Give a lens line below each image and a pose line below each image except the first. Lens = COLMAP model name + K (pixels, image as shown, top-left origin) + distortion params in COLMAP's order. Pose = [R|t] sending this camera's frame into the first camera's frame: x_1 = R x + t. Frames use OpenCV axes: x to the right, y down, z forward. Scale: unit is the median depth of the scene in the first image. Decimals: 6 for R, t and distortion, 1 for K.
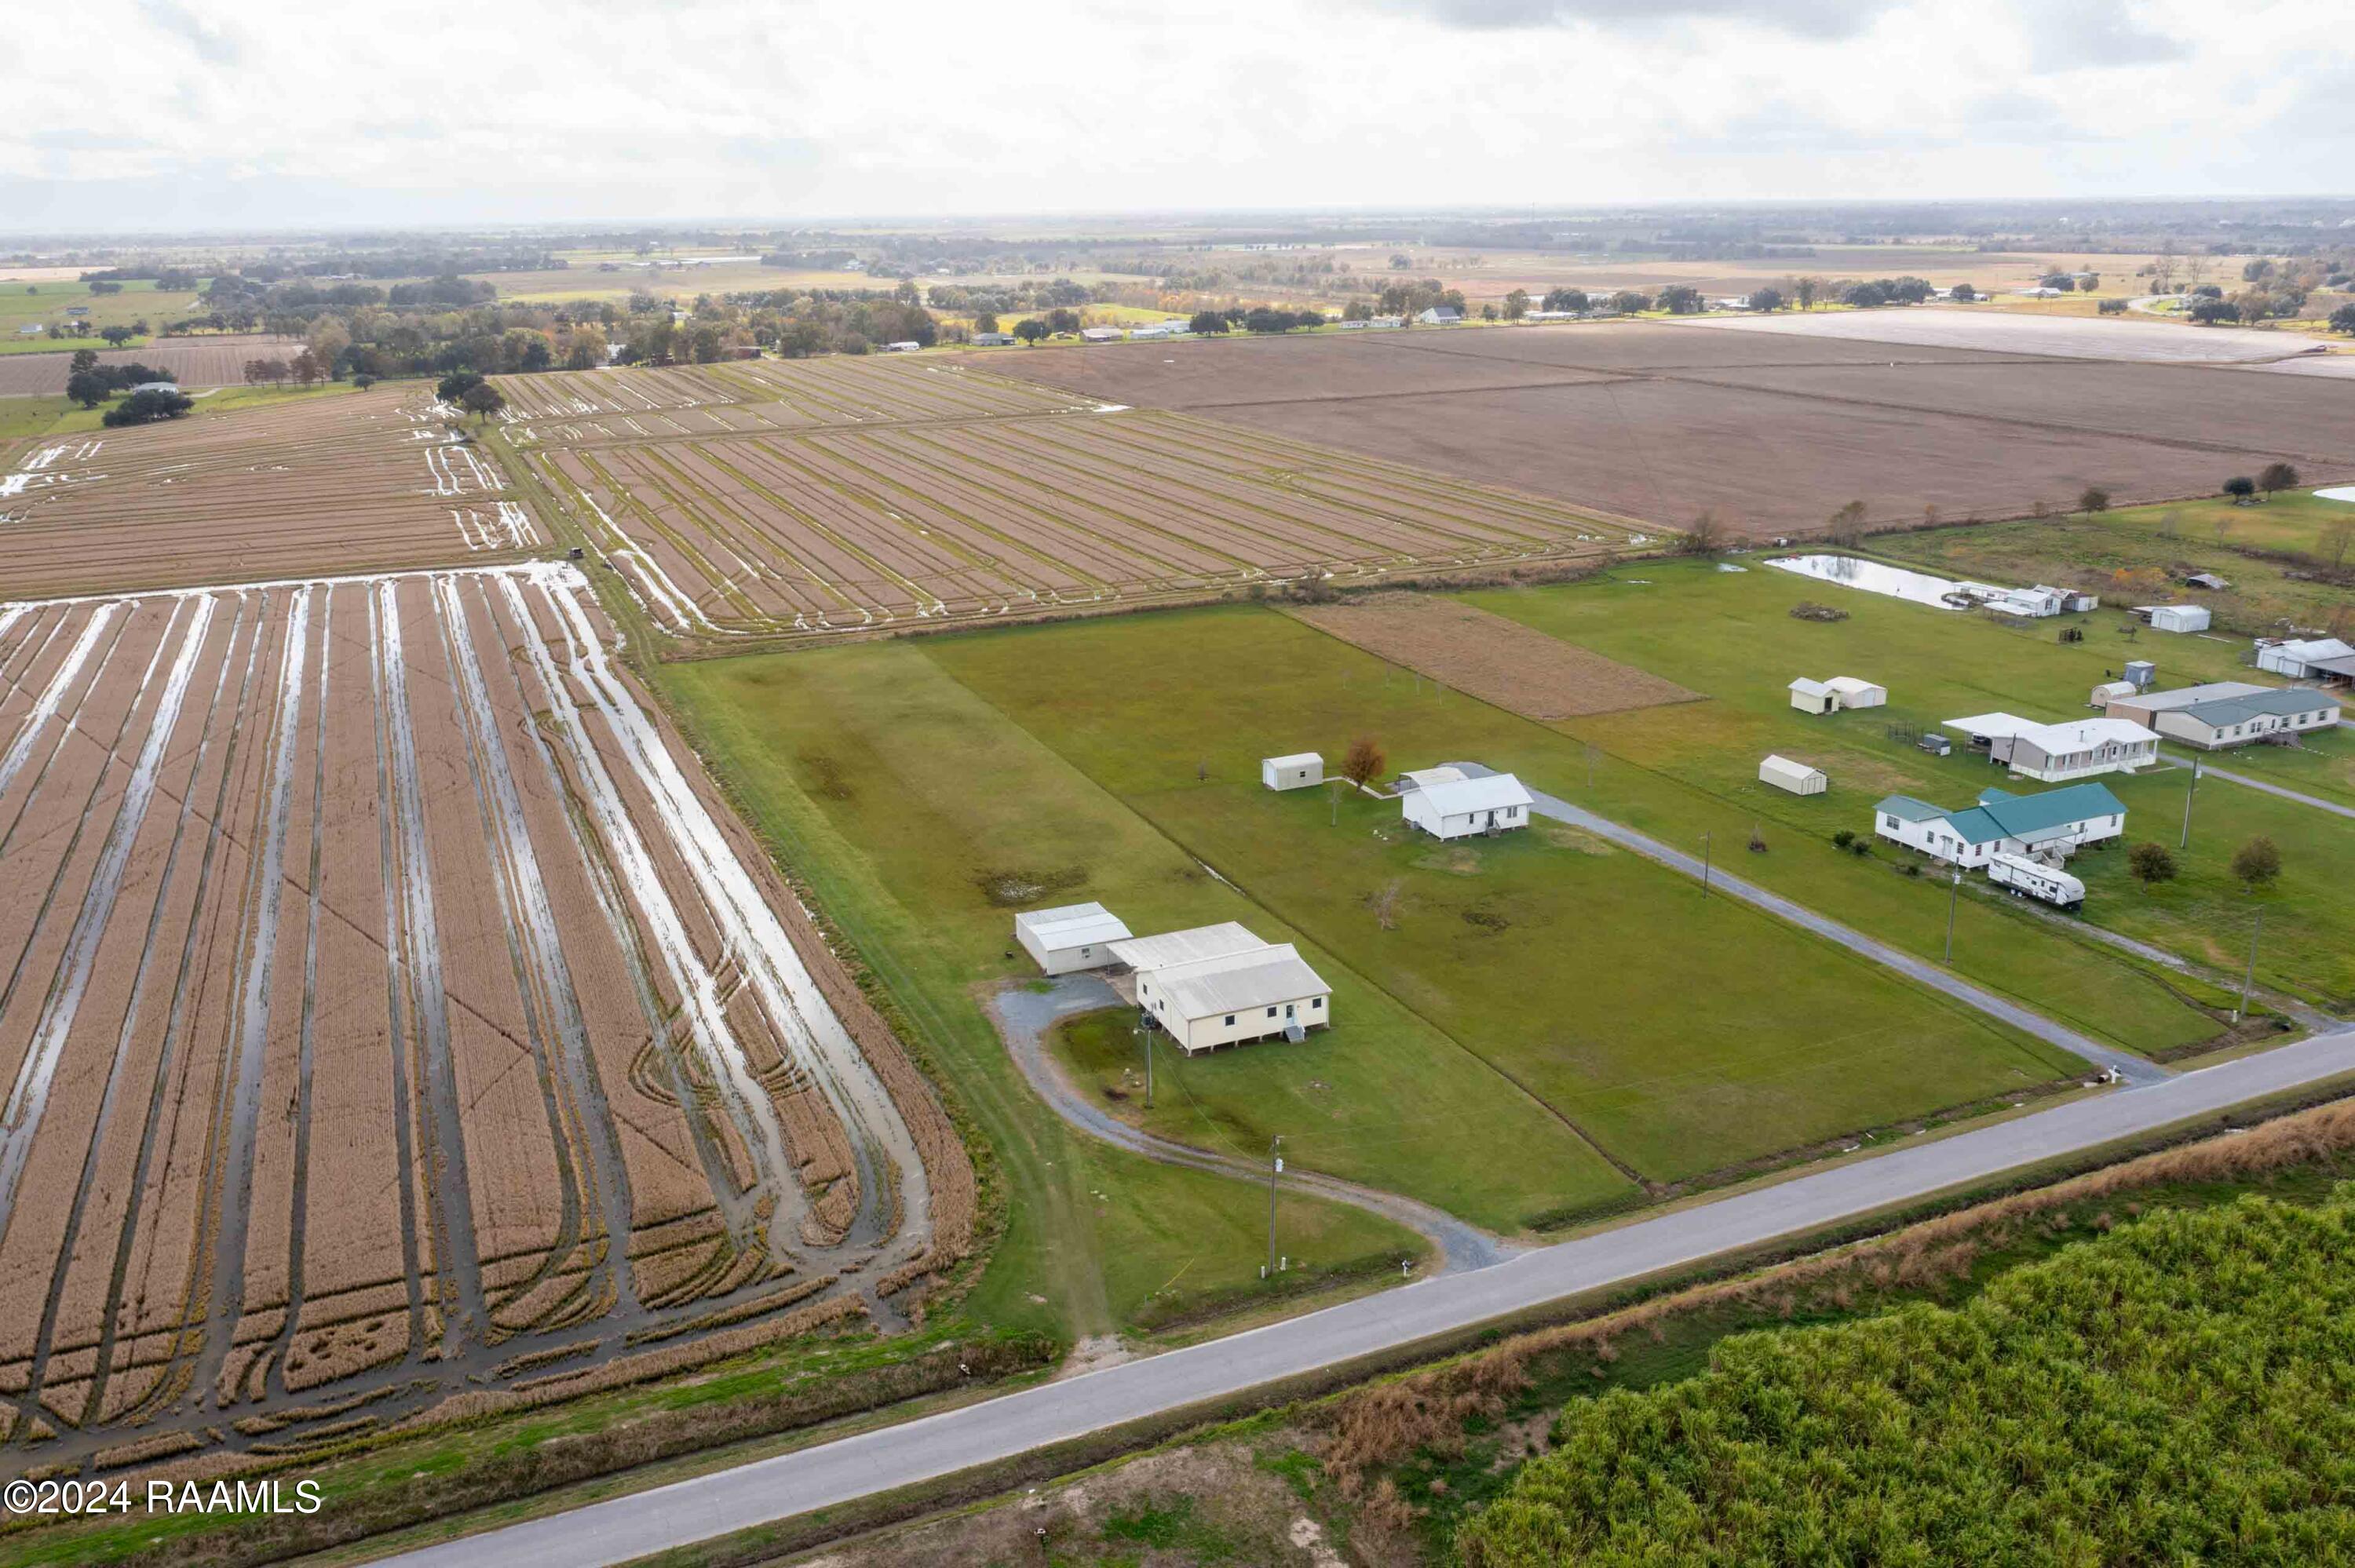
lens RADIAL K [[1865.1, 0, 1175.6], [0, 1865.1, 752.0], [0, 0, 1]] dist [-0.009782, -0.003192]
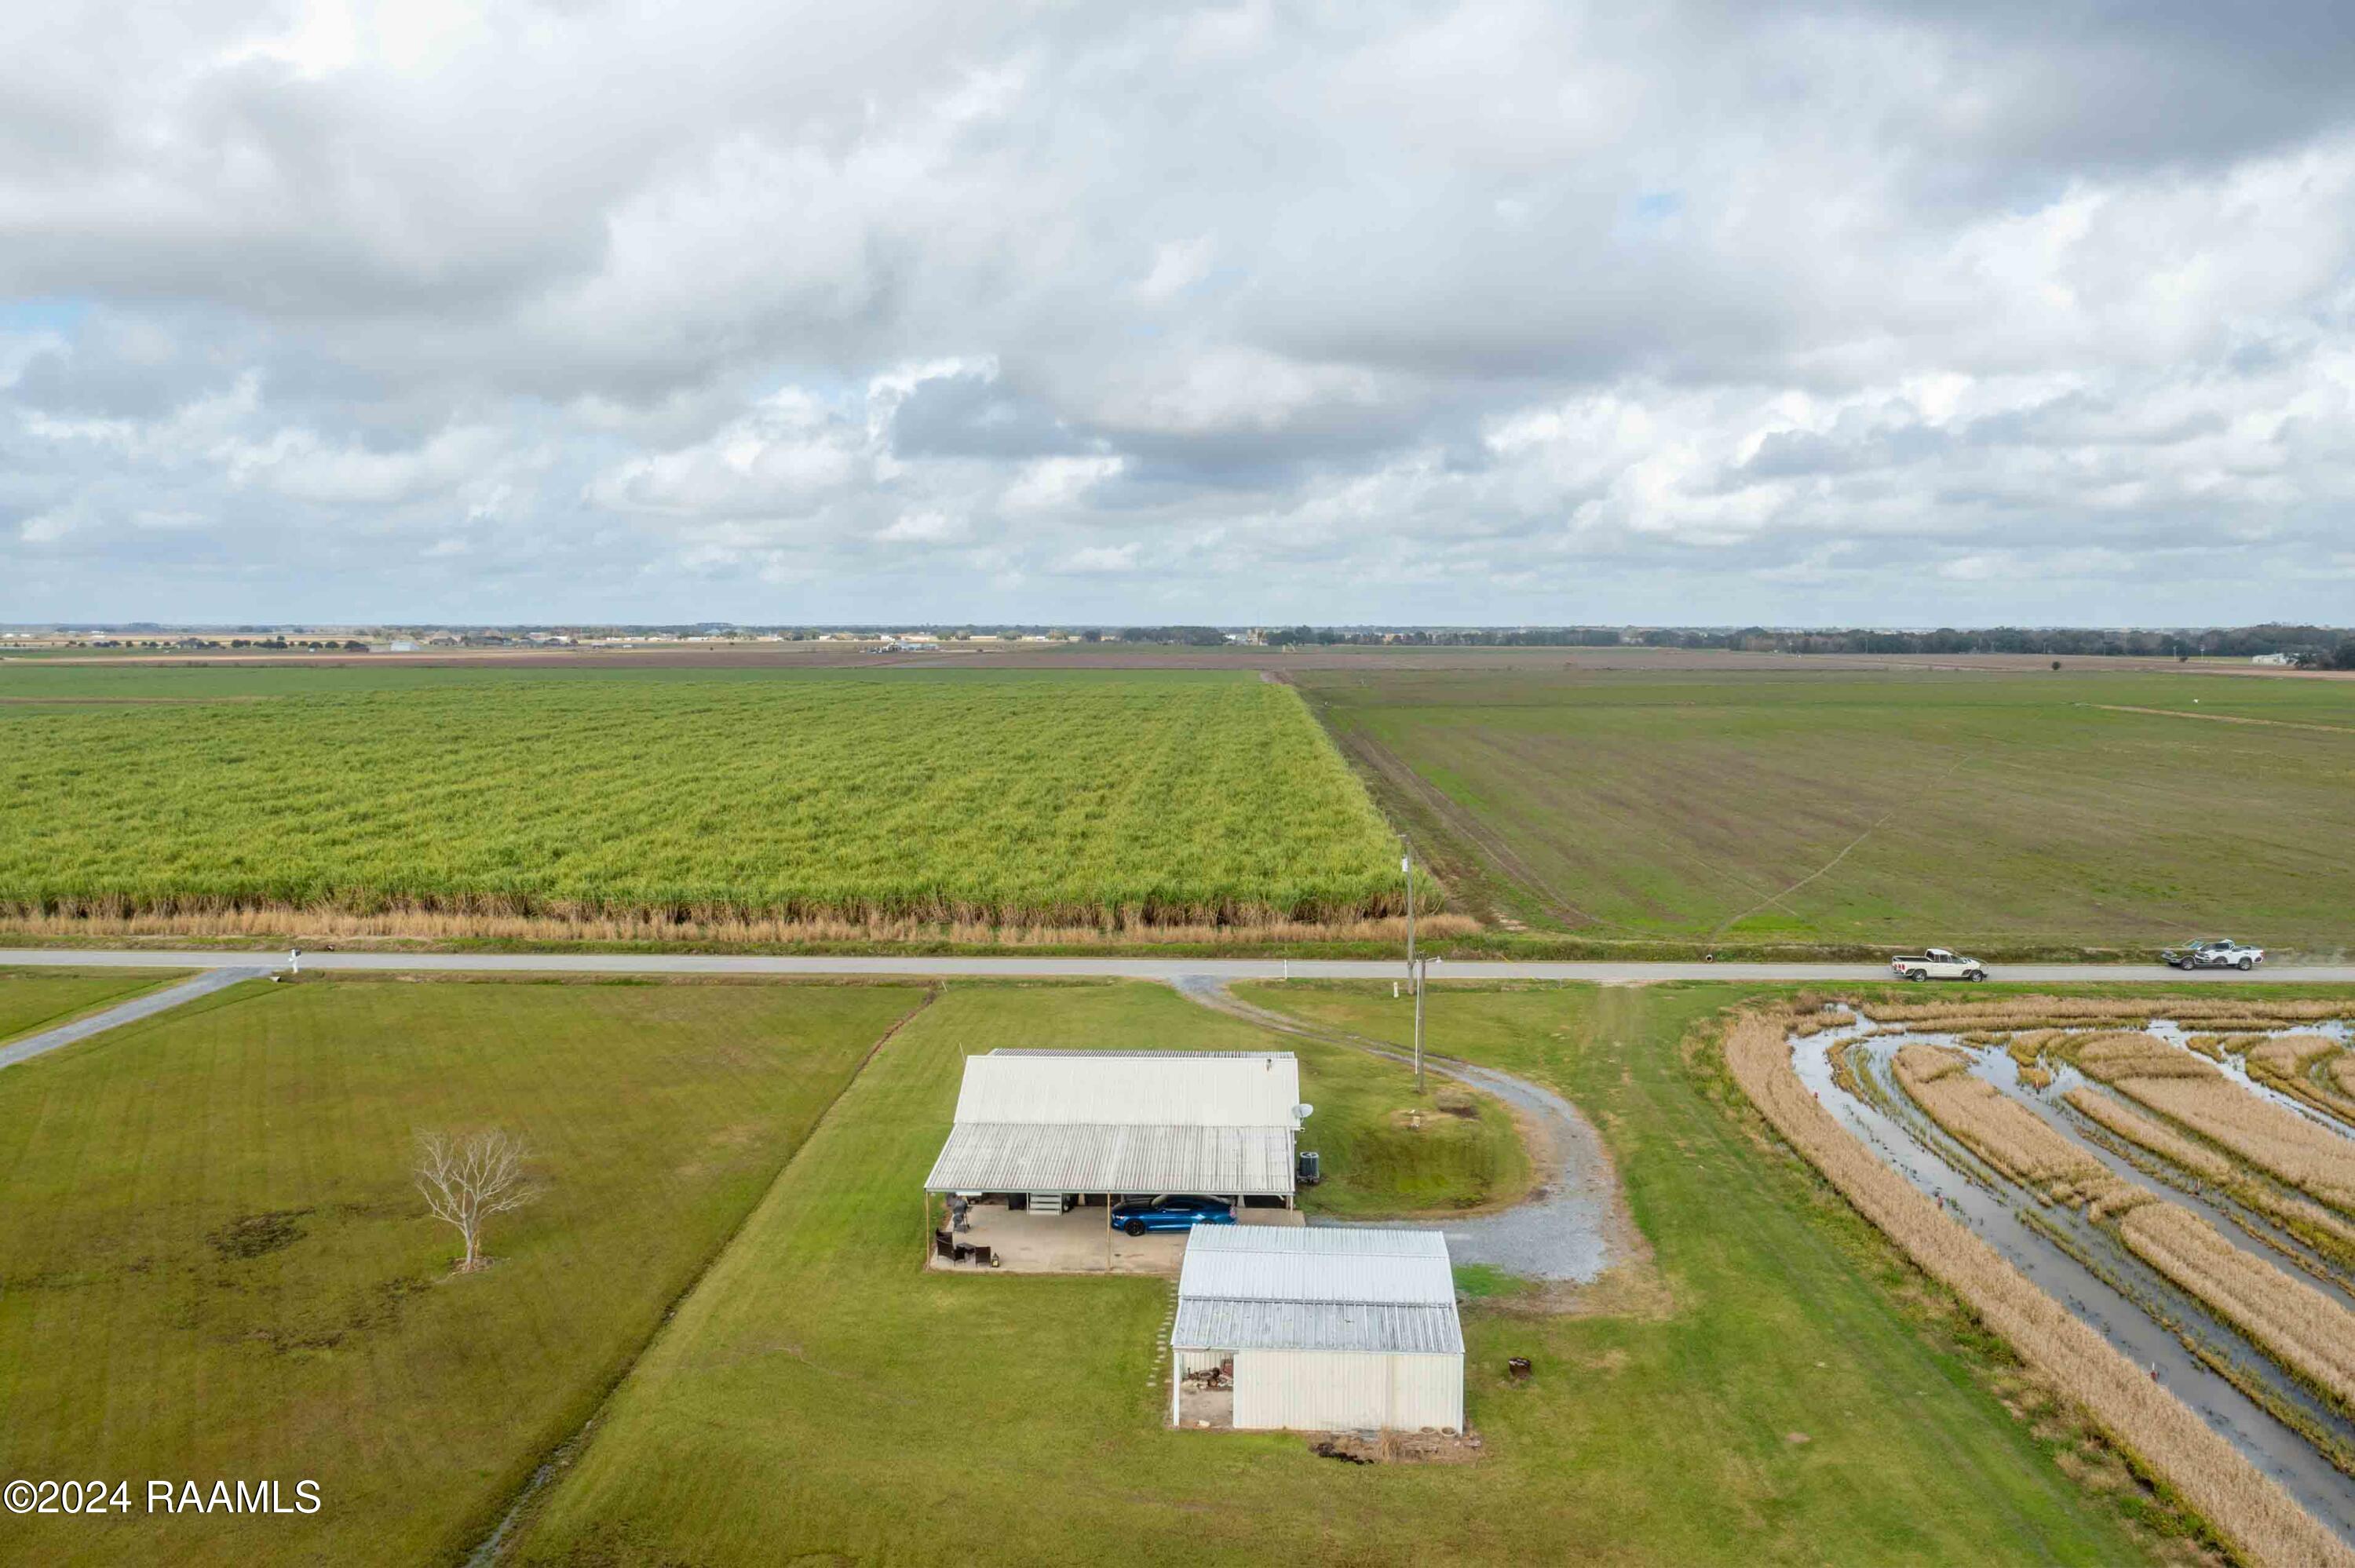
lens RADIAL K [[1845.6, 0, 1199.6], [0, 1845.6, 870.9], [0, 0, 1]] dist [-0.010814, -0.002483]
pose [[-0.903056, -0.042855, 0.427379, -0.176646], [0.131626, 0.919527, 0.370332, -0.098271], [-0.408857, 0.390685, -0.824743, 1.285155]]
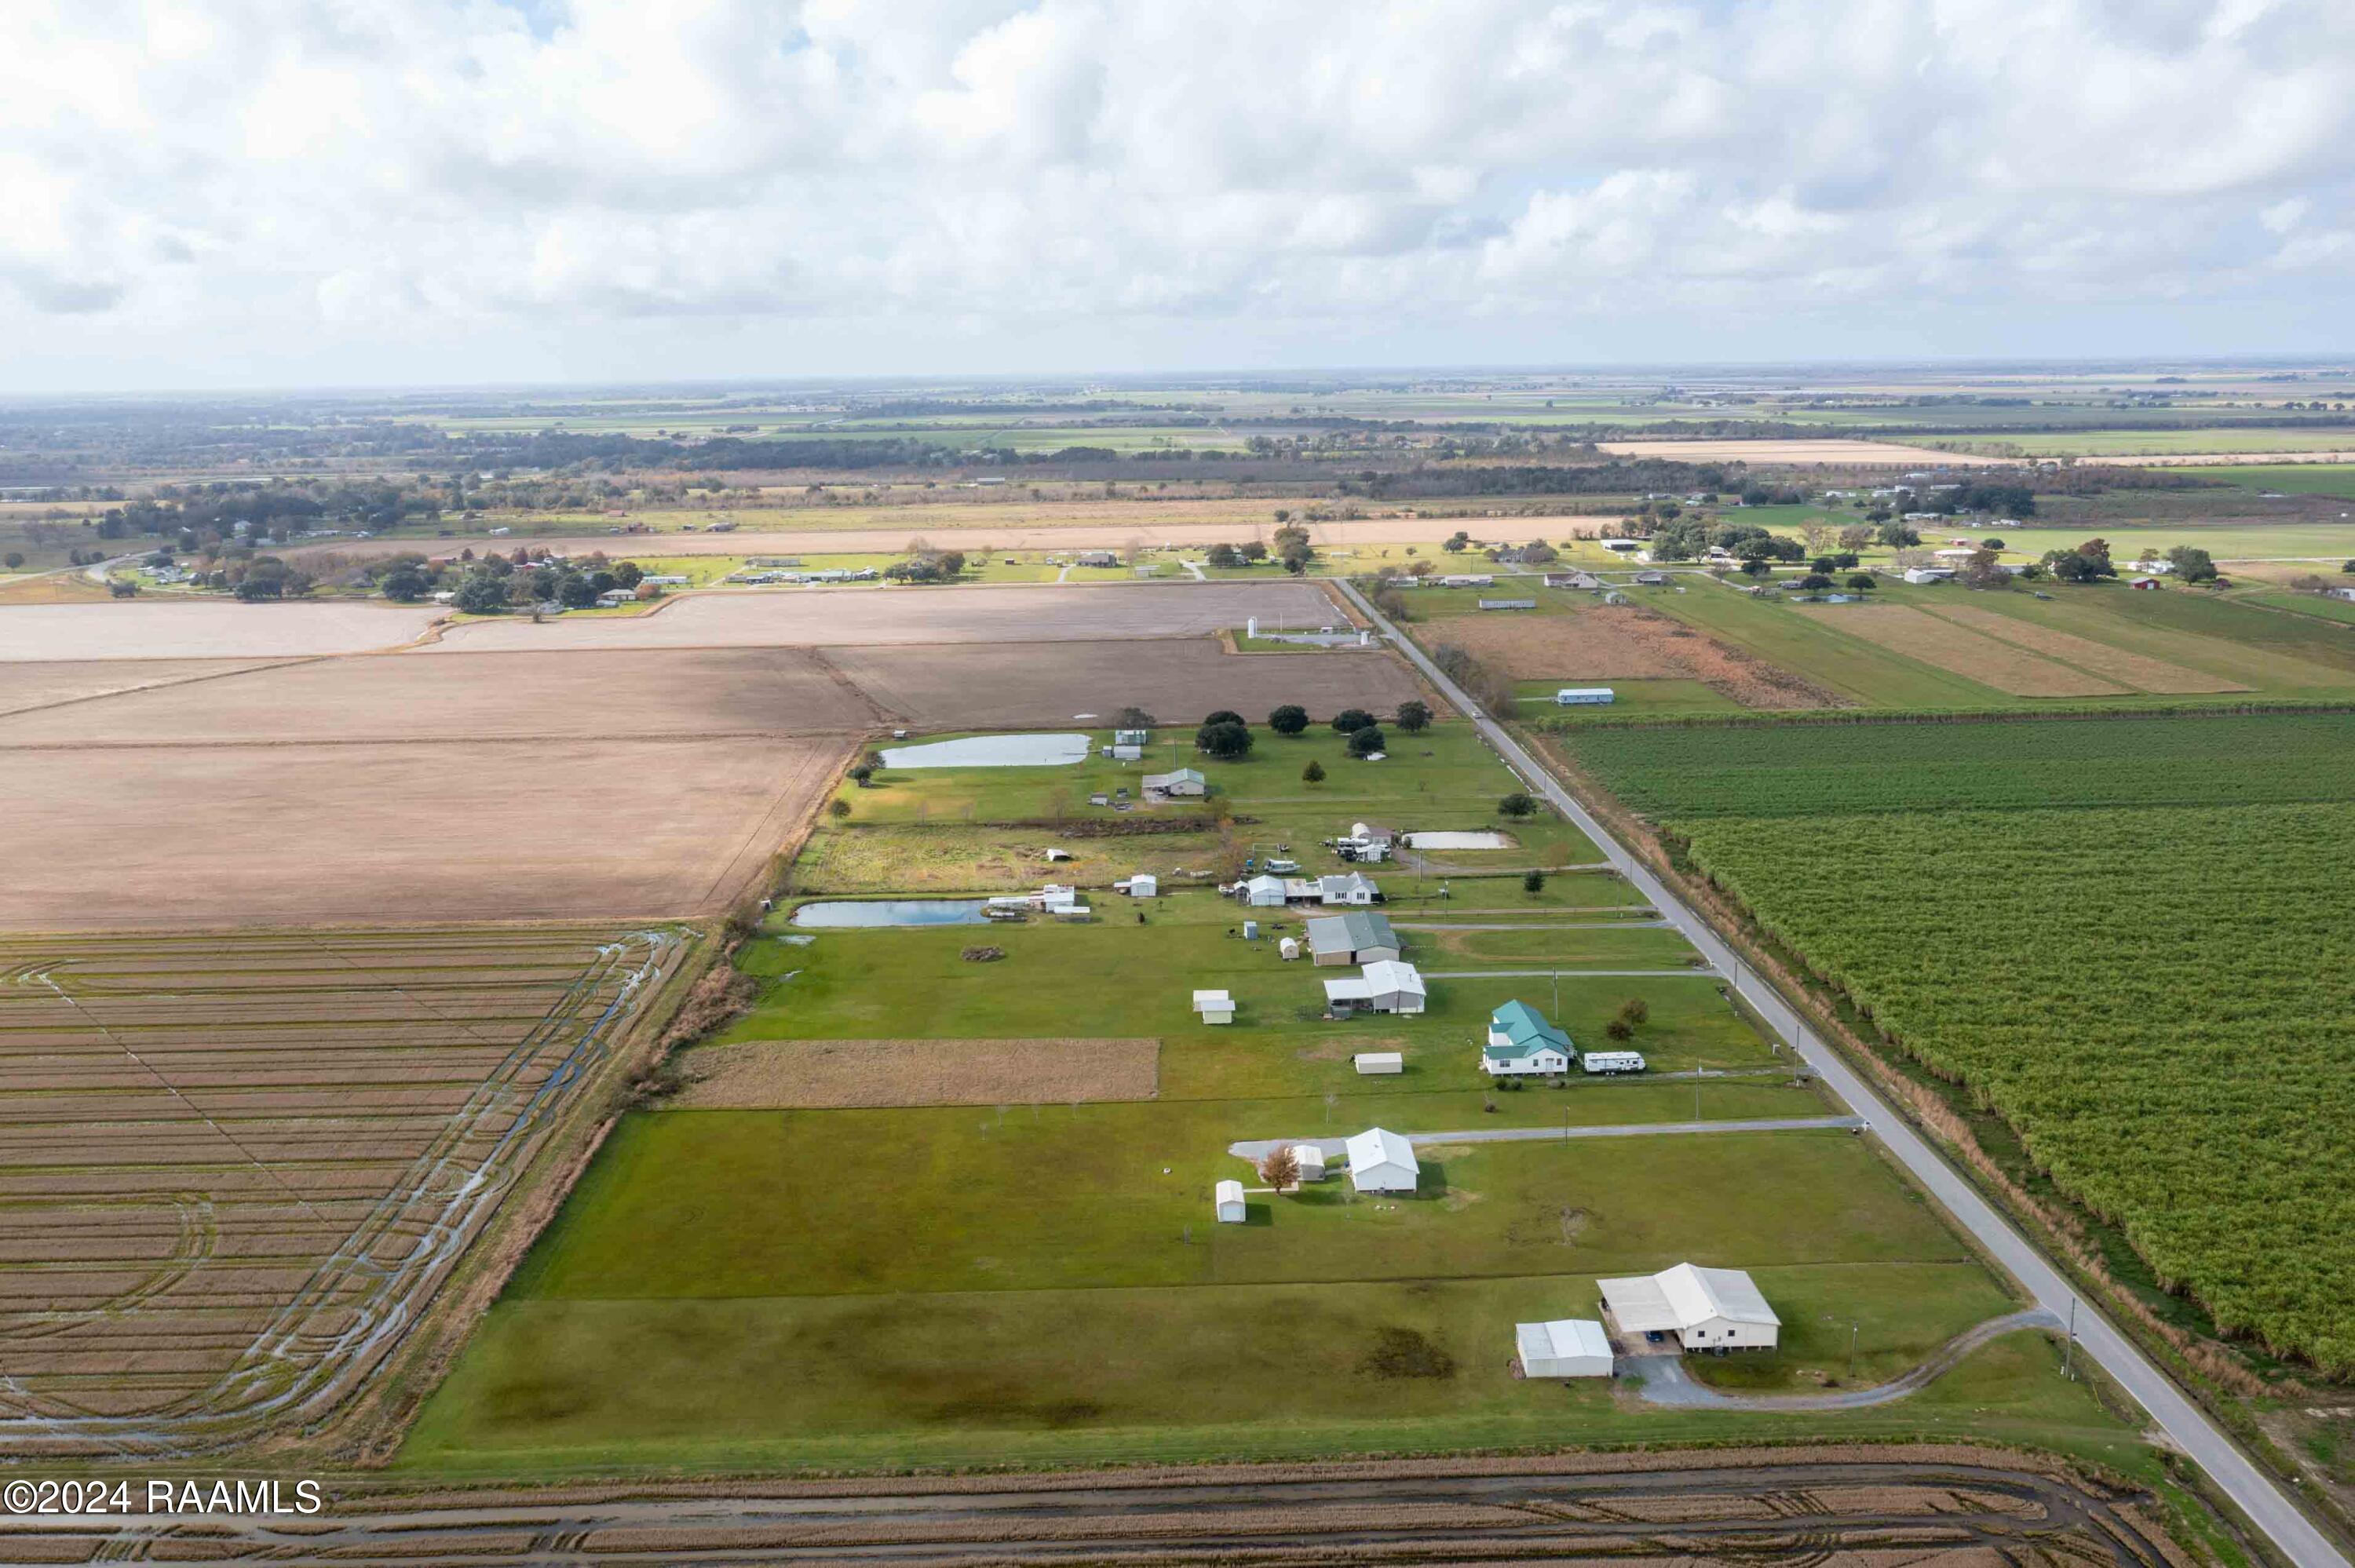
lens RADIAL K [[1865.1, 0, 1175.6], [0, 1865.1, 752.0], [0, 0, 1]] dist [-0.009782, -0.003192]
pose [[0.377083, -0.179415, 0.908636, -1.283257], [0.272655, 0.959088, 0.076226, -0.478528], [-0.885137, 0.219000, 0.410574, 0.642519]]
